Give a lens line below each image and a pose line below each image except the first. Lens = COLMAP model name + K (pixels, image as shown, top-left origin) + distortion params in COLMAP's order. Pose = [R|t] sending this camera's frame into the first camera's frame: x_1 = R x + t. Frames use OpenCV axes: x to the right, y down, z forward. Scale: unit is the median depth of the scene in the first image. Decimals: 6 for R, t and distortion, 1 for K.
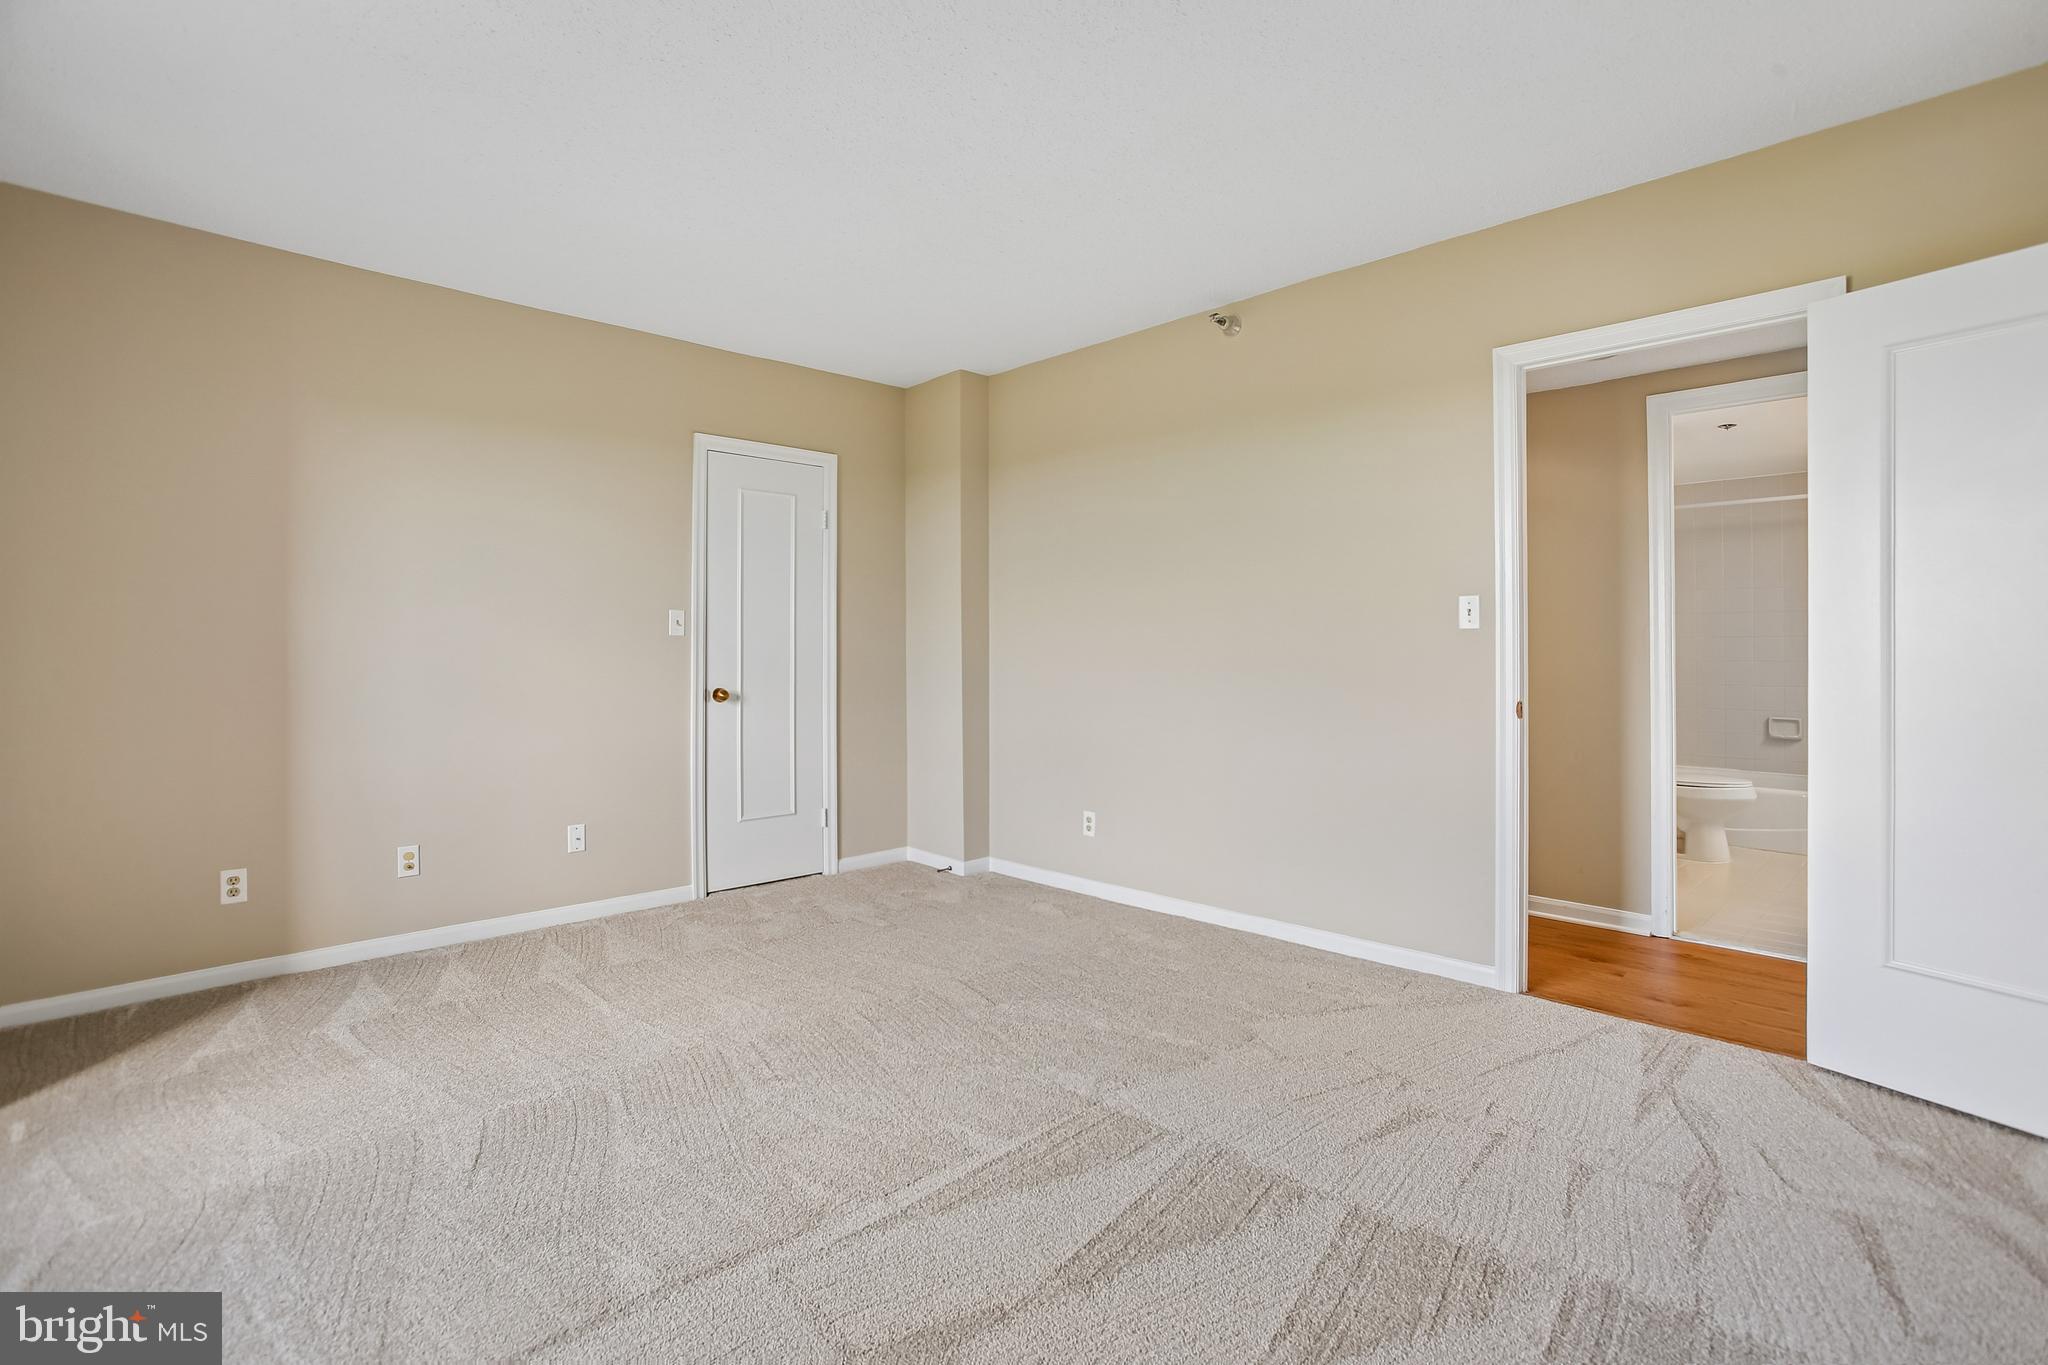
lens RADIAL K [[973.3, 0, 1032.3], [0, 973.3, 657.2], [0, 0, 1]] dist [-0.073498, 0.039084]
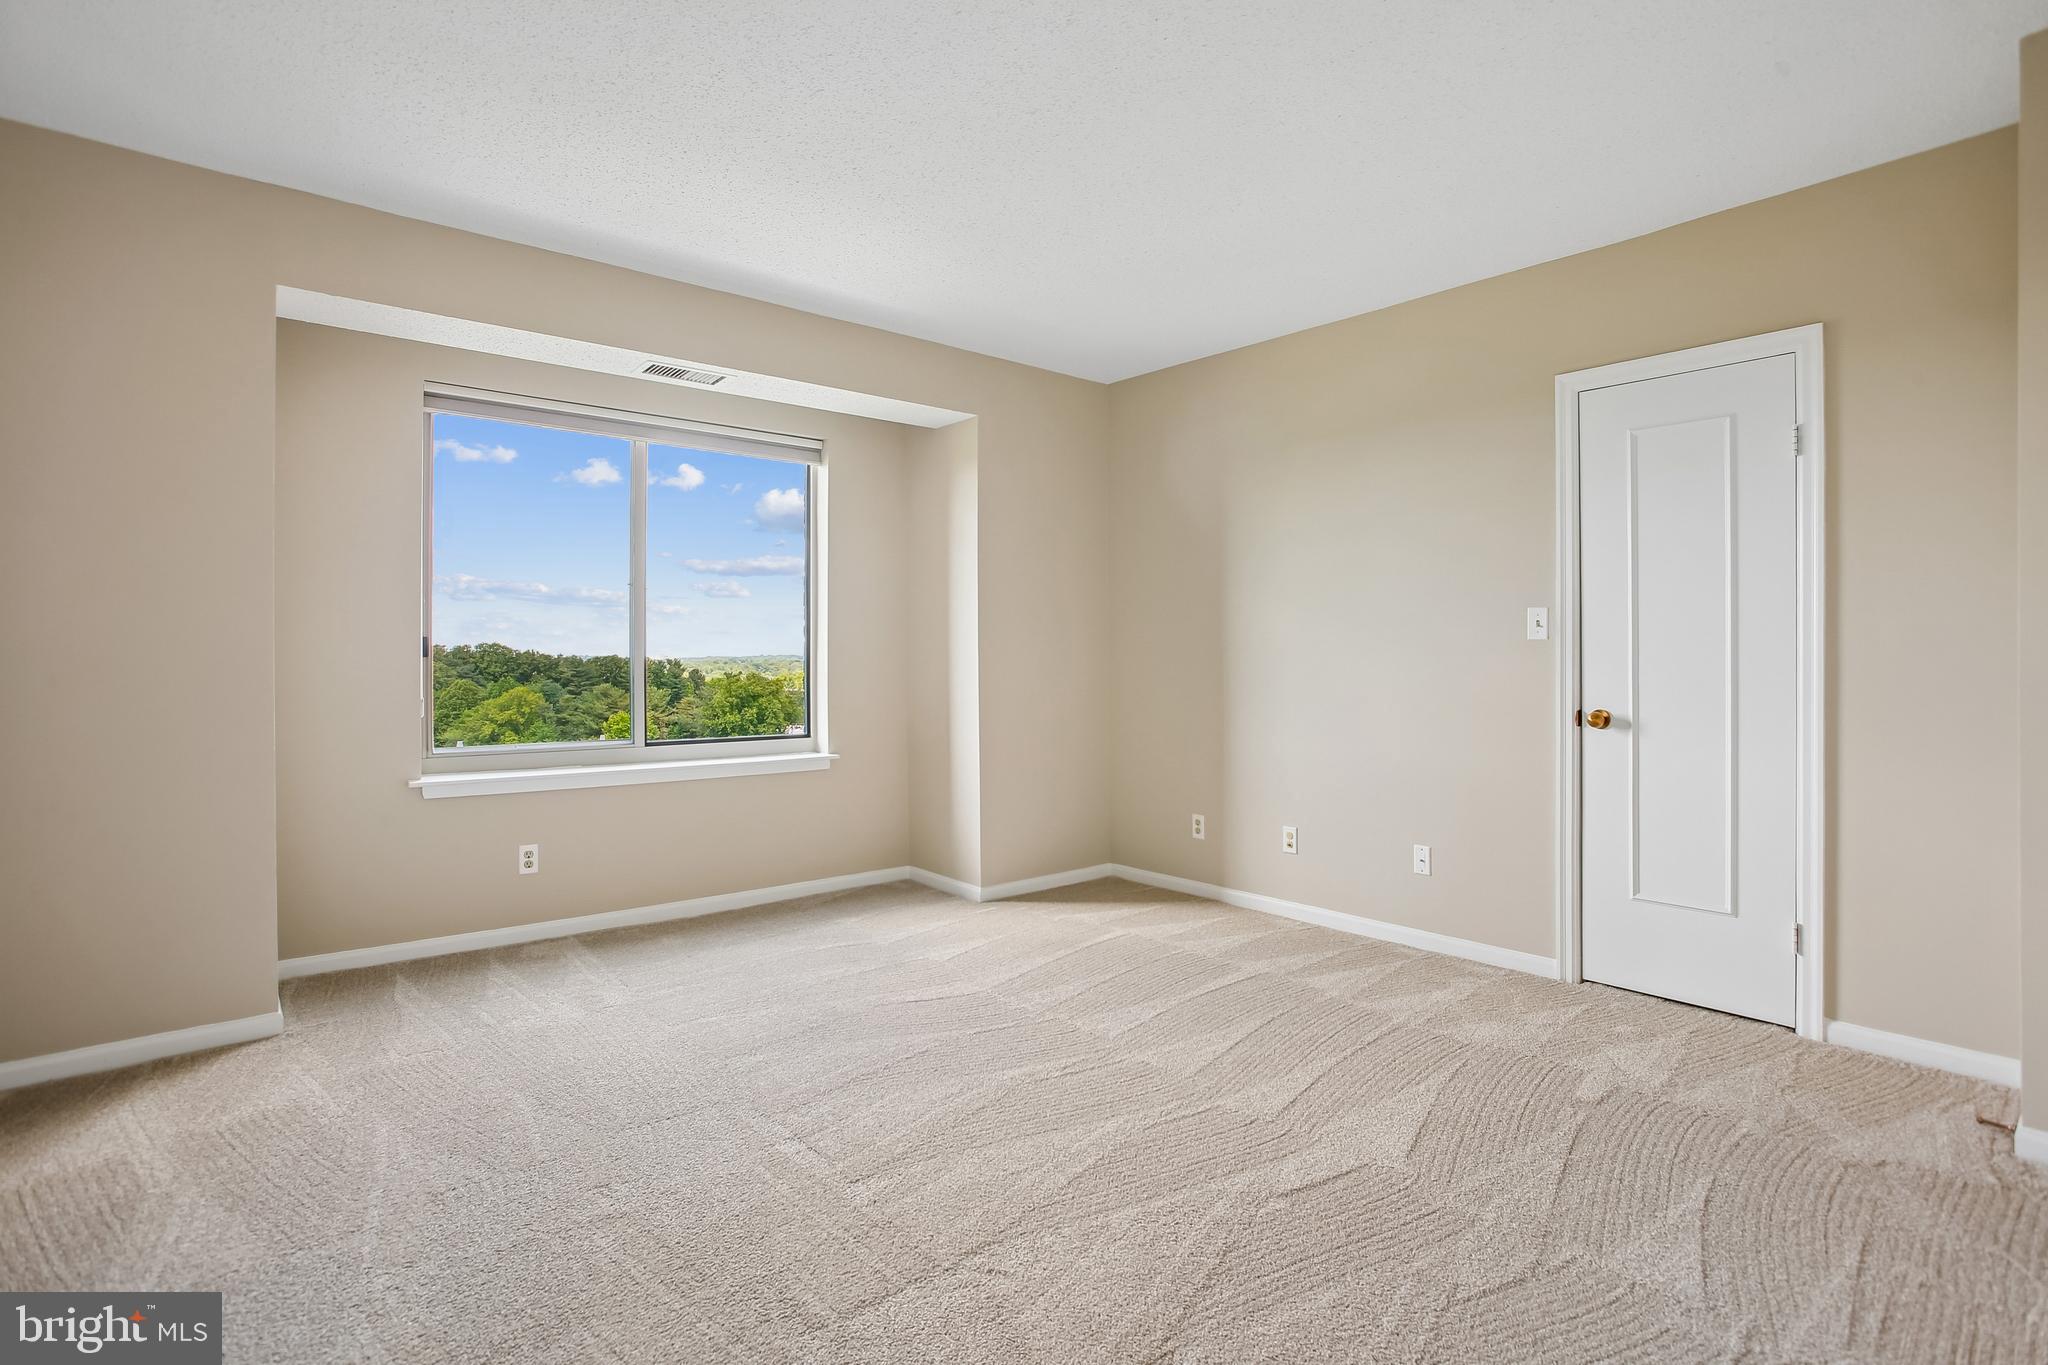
lens RADIAL K [[973.3, 0, 1032.3], [0, 973.3, 657.2], [0, 0, 1]] dist [-0.073498, 0.039084]
pose [[-0.075881, -0.001834, -0.997115, 0.444824], [-0.009280, 0.999956, -0.001133, -0.003167], [0.997074, 0.009168, -0.075895, 0.632987]]
